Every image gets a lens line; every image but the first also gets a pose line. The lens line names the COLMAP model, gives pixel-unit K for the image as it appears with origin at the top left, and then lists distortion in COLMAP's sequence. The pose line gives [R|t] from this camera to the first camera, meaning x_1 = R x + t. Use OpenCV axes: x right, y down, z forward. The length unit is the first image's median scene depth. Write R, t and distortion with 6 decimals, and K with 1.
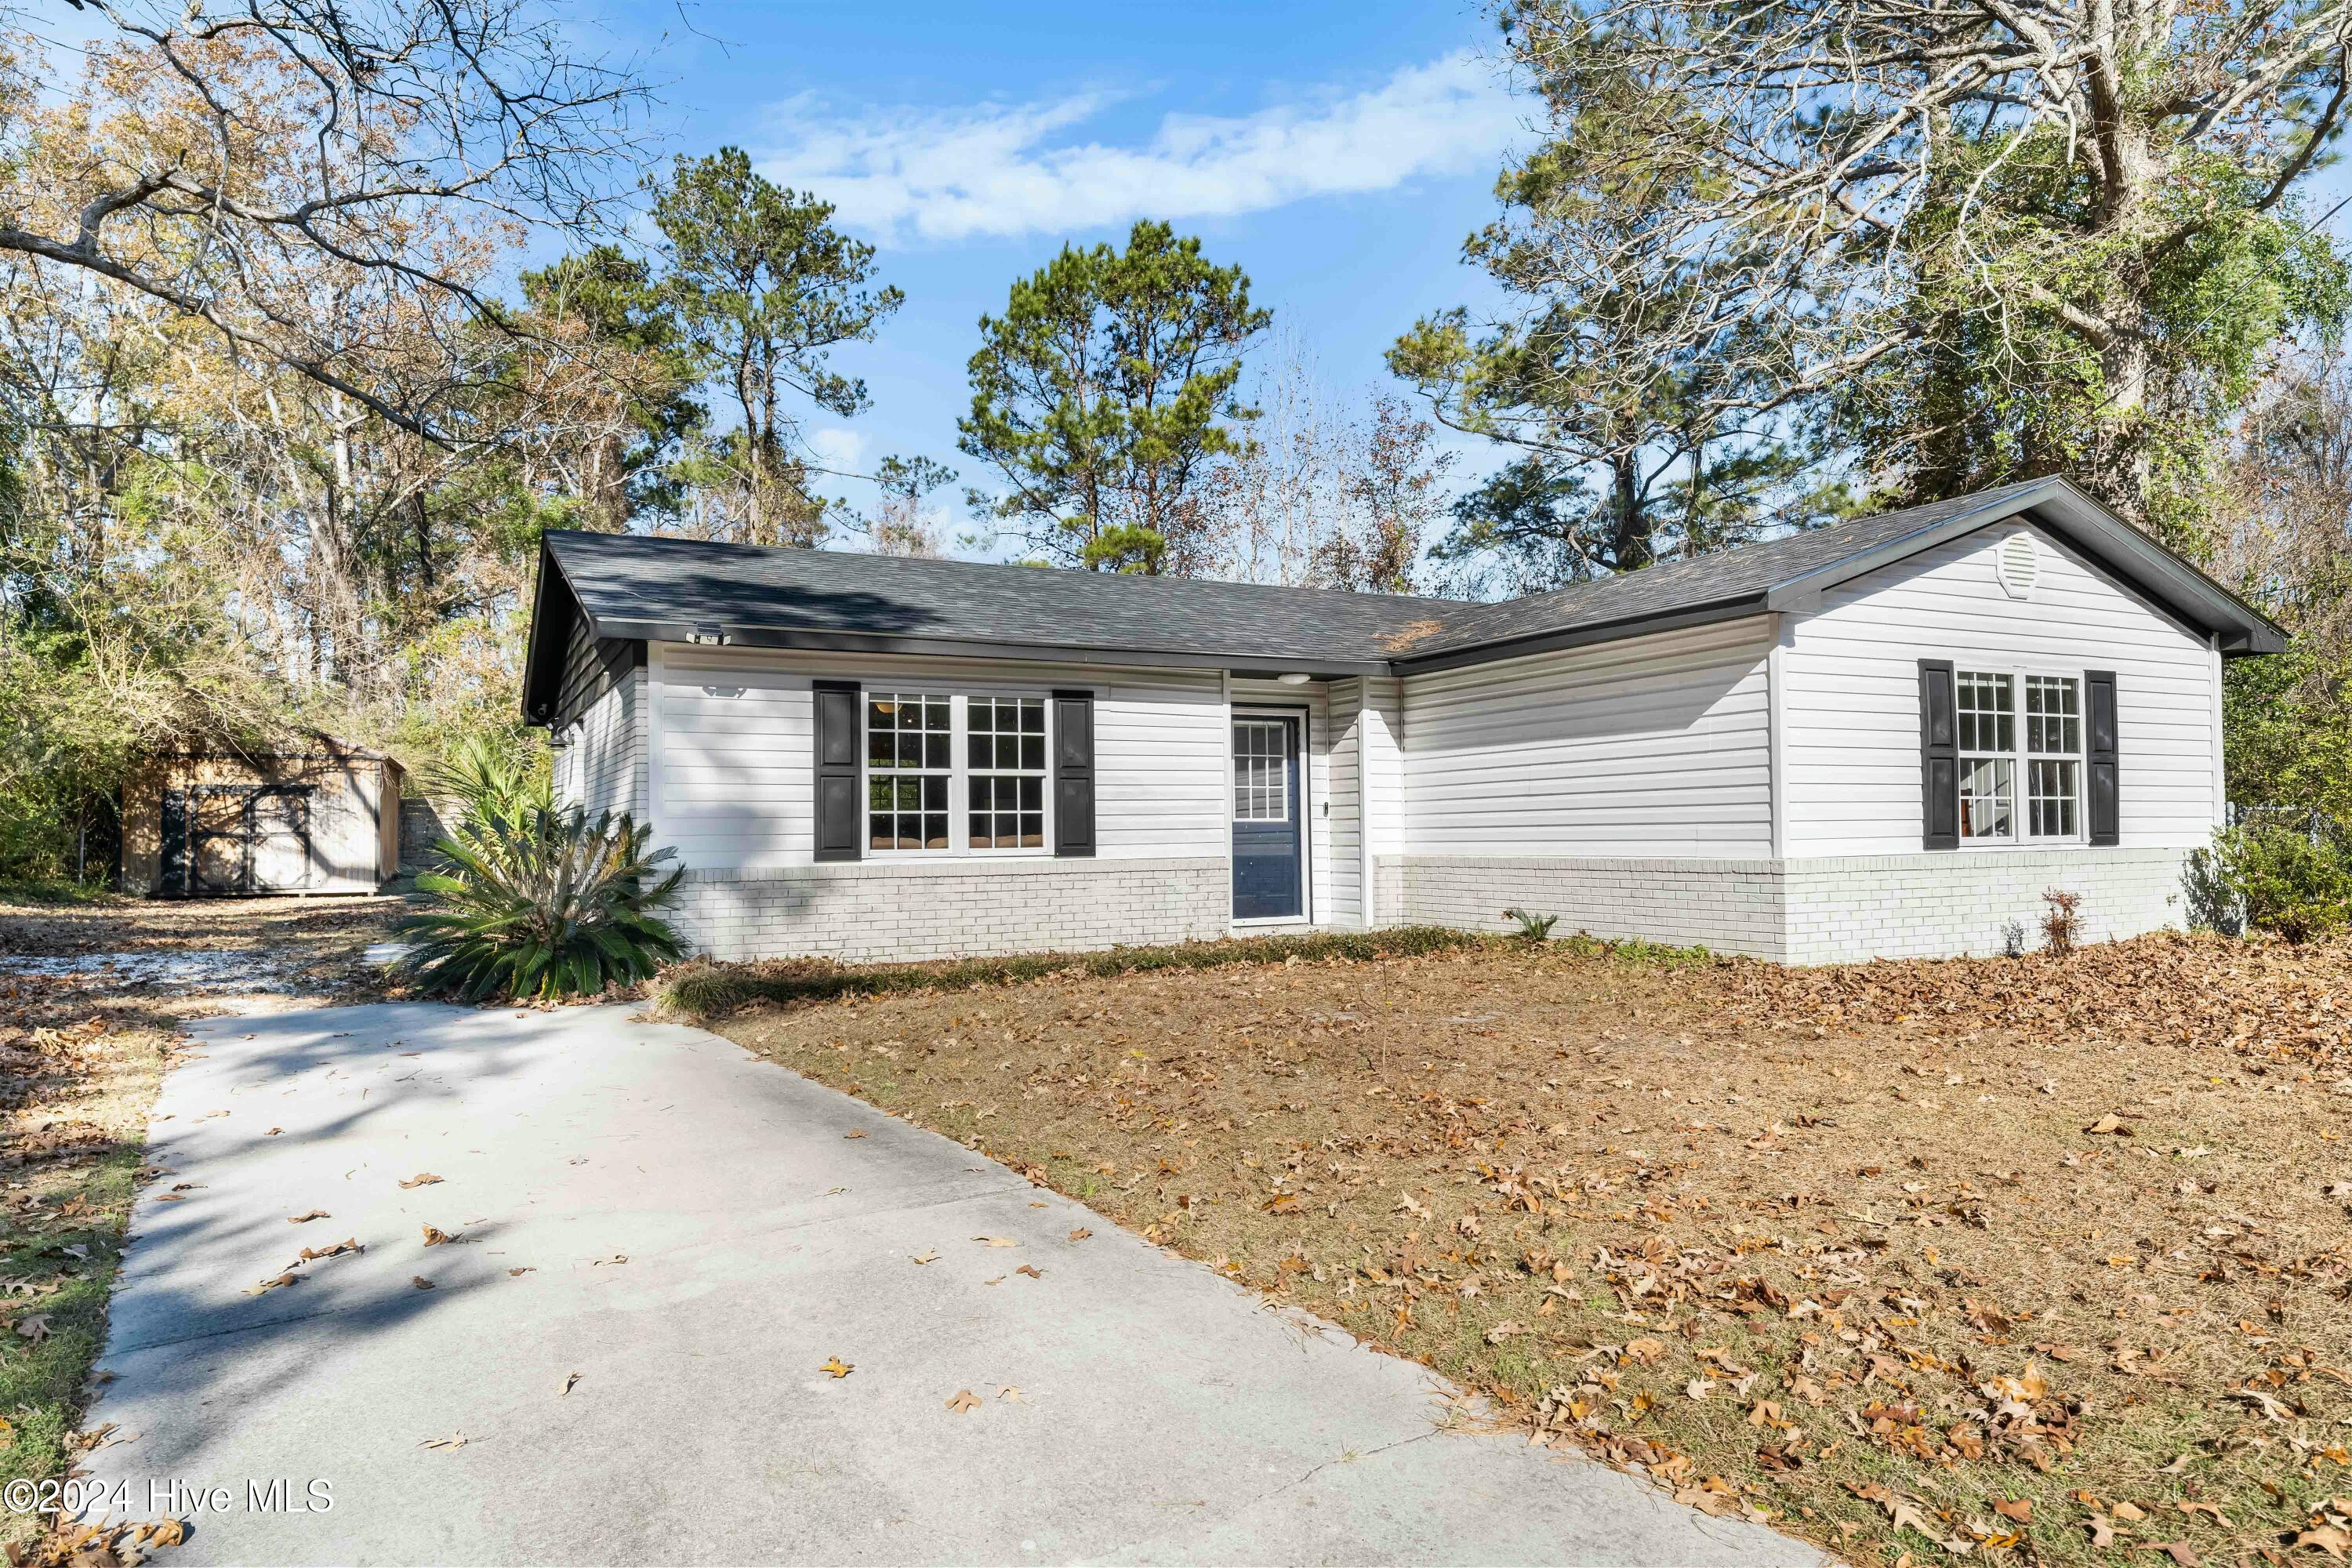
lens RADIAL K [[1492.9, 0, 1196.2], [0, 1492.9, 791.9], [0, 0, 1]] dist [0.013146, 0.002193]
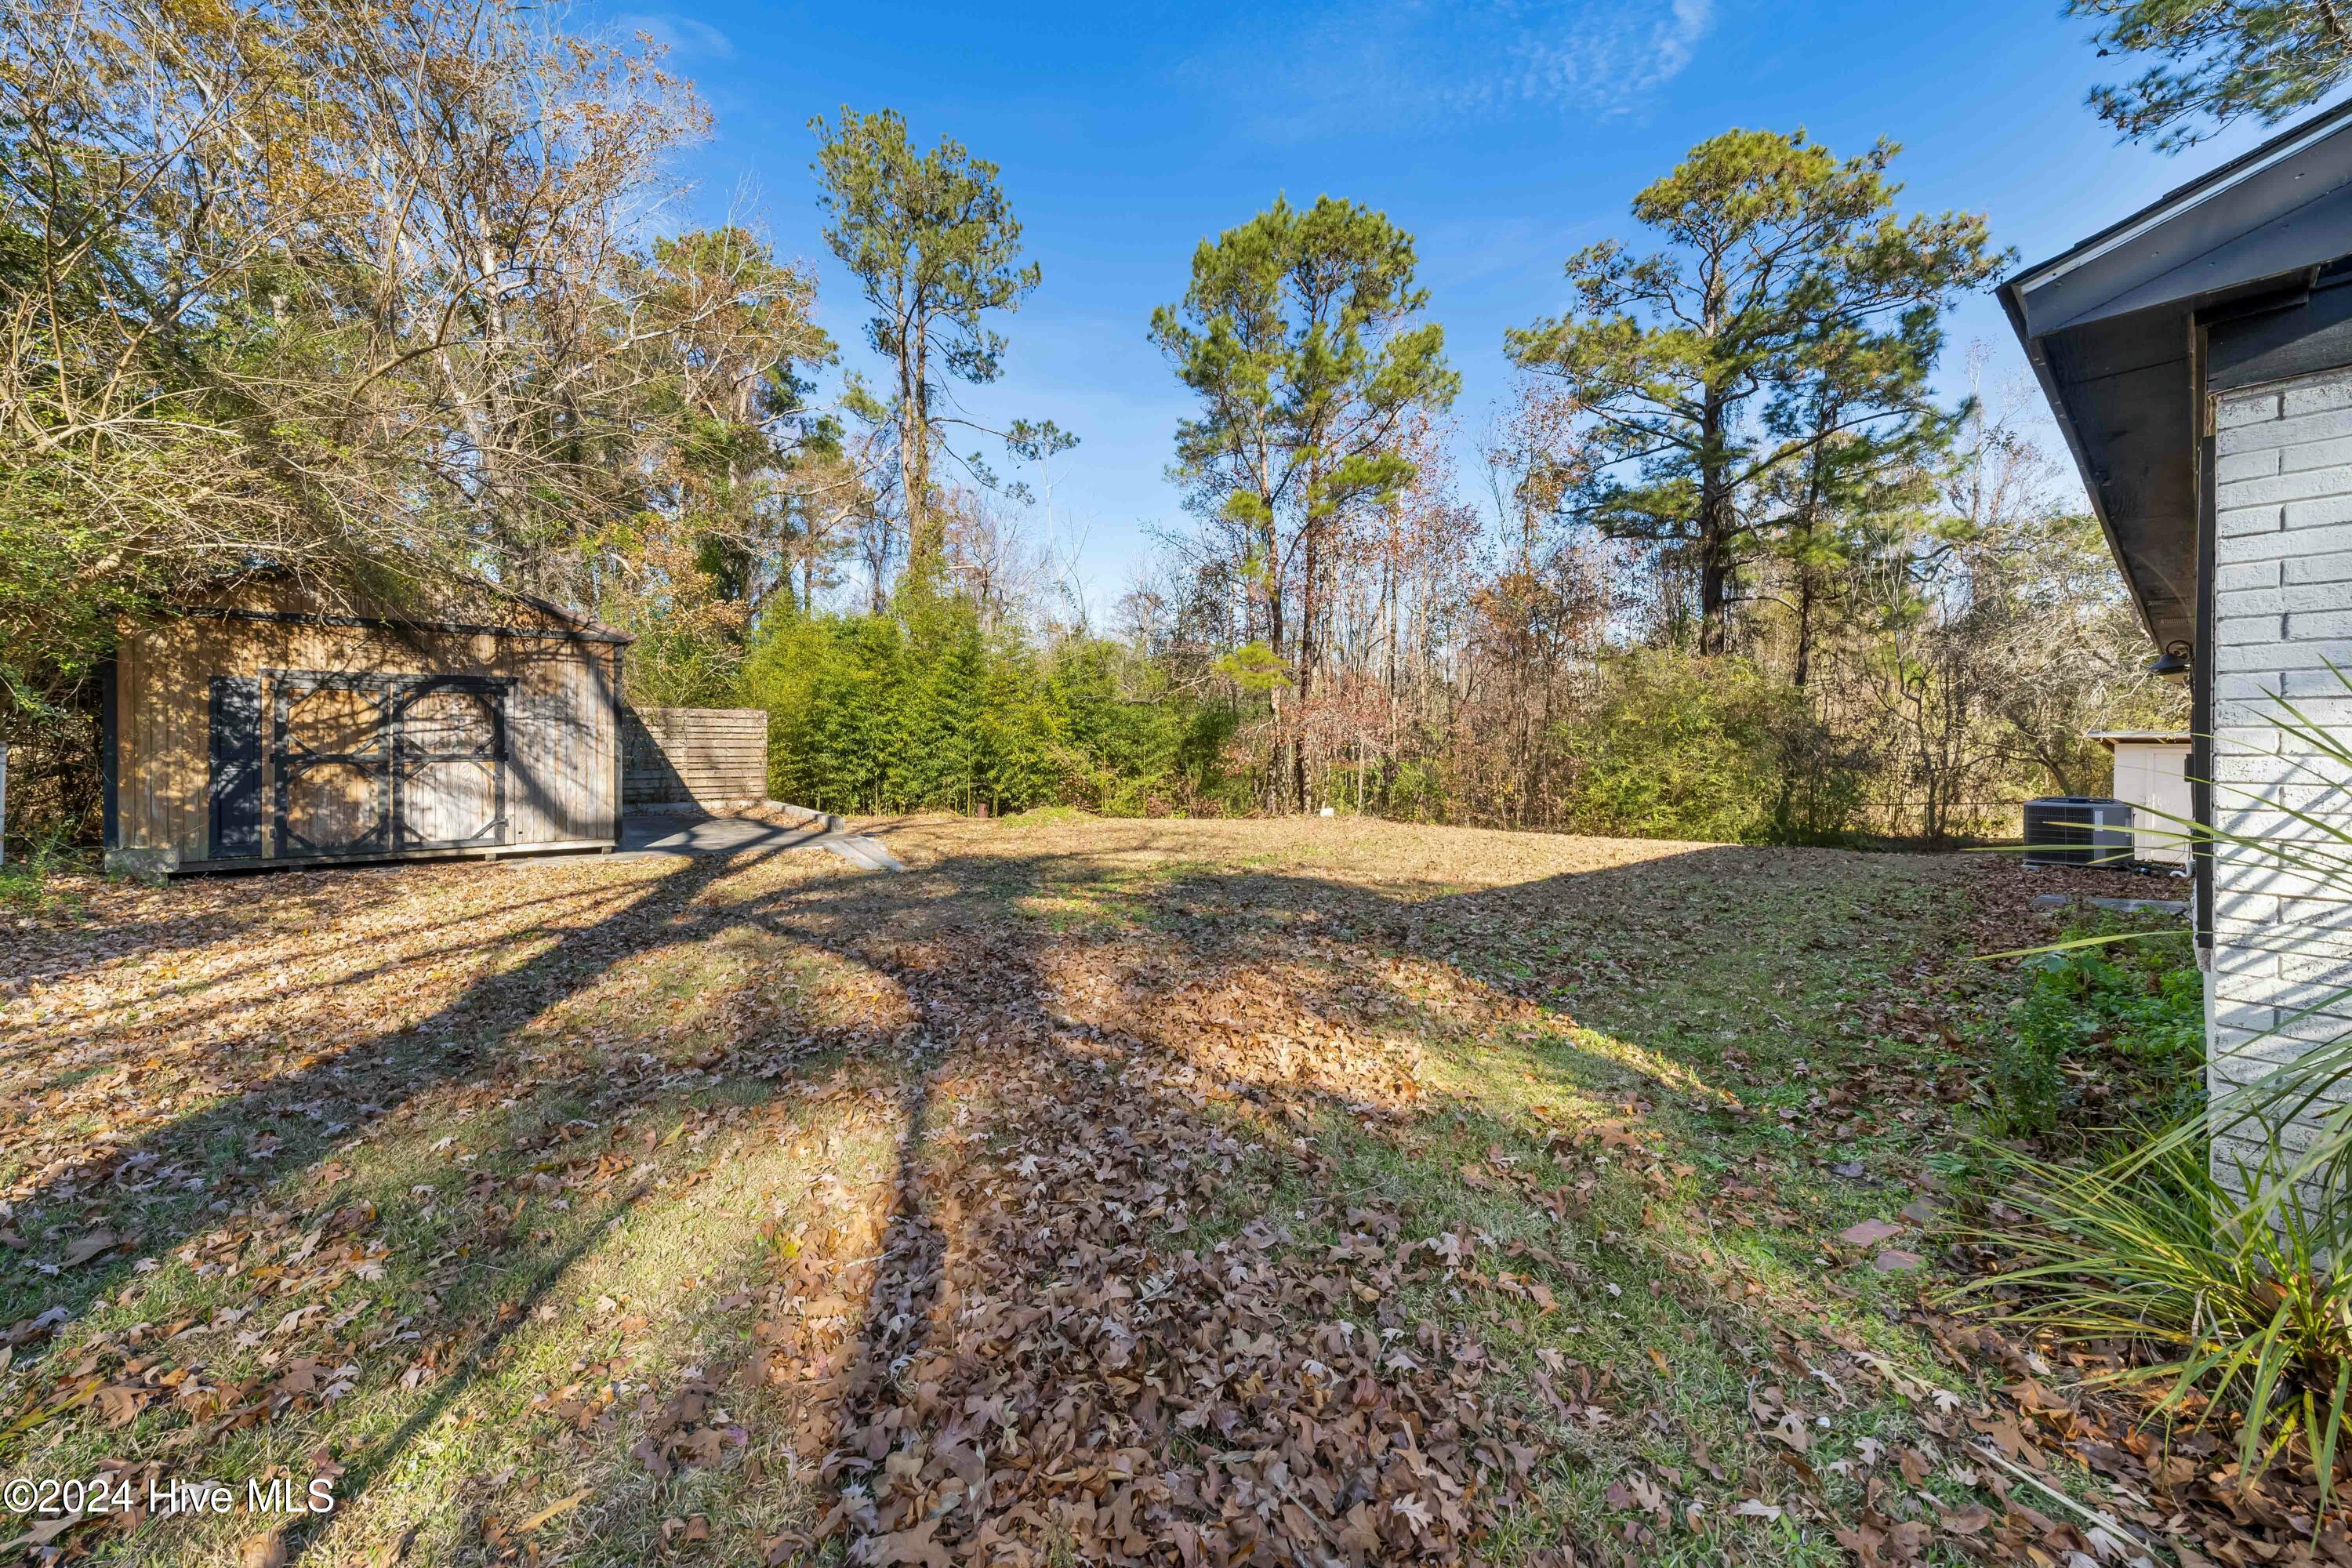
lens RADIAL K [[835.9, 0, 1159.5], [0, 835.9, 726.9], [0, 0, 1]] dist [0.001864, 0.000006]
pose [[0.980274, 0.015266, 0.197051, -0.748303], [-0.017628, 0.999792, 0.010242, 0.012596], [-0.196853, -0.013514, 0.980340, 1.152749]]
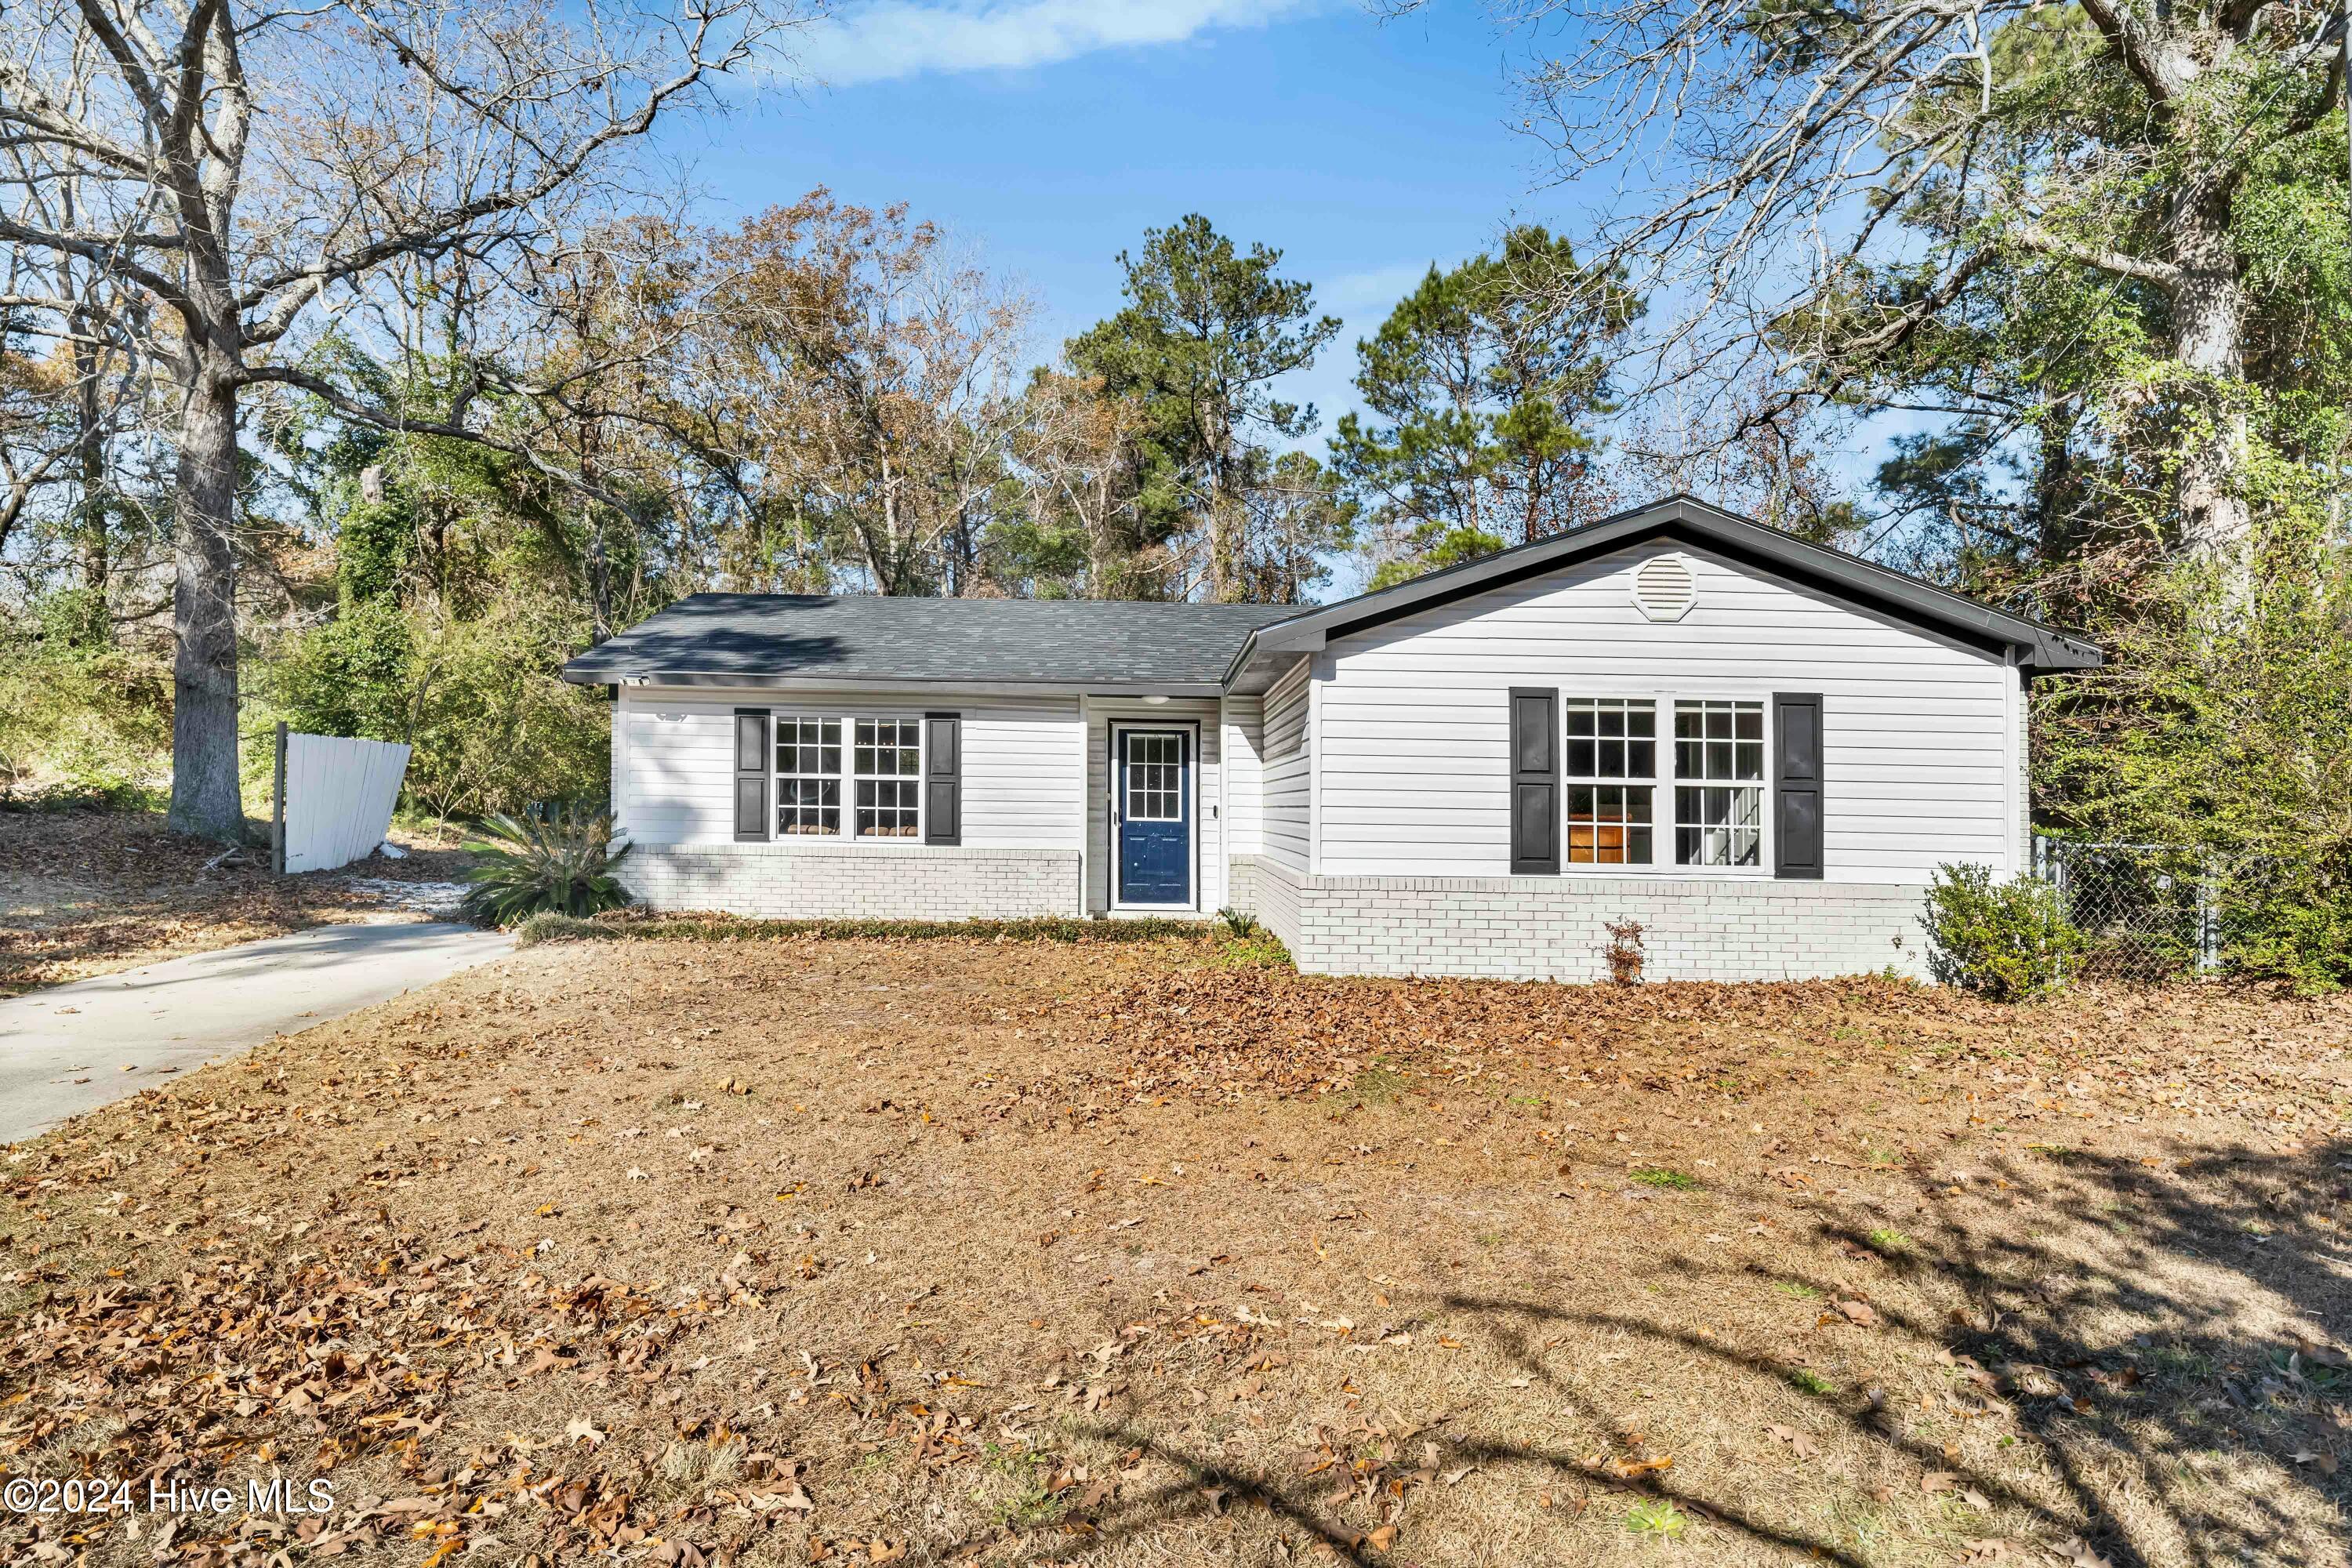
lens RADIAL K [[1418.1, 0, 1161.3], [0, 1418.1, 799.9], [0, 0, 1]] dist [0.010017, -0.003614]
pose [[0.892828, 0.026430, -0.449622, 0.537107], [-0.016341, 0.999520, 0.026307, -0.025222], [0.450102, -0.016141, 0.892831, 0.018782]]
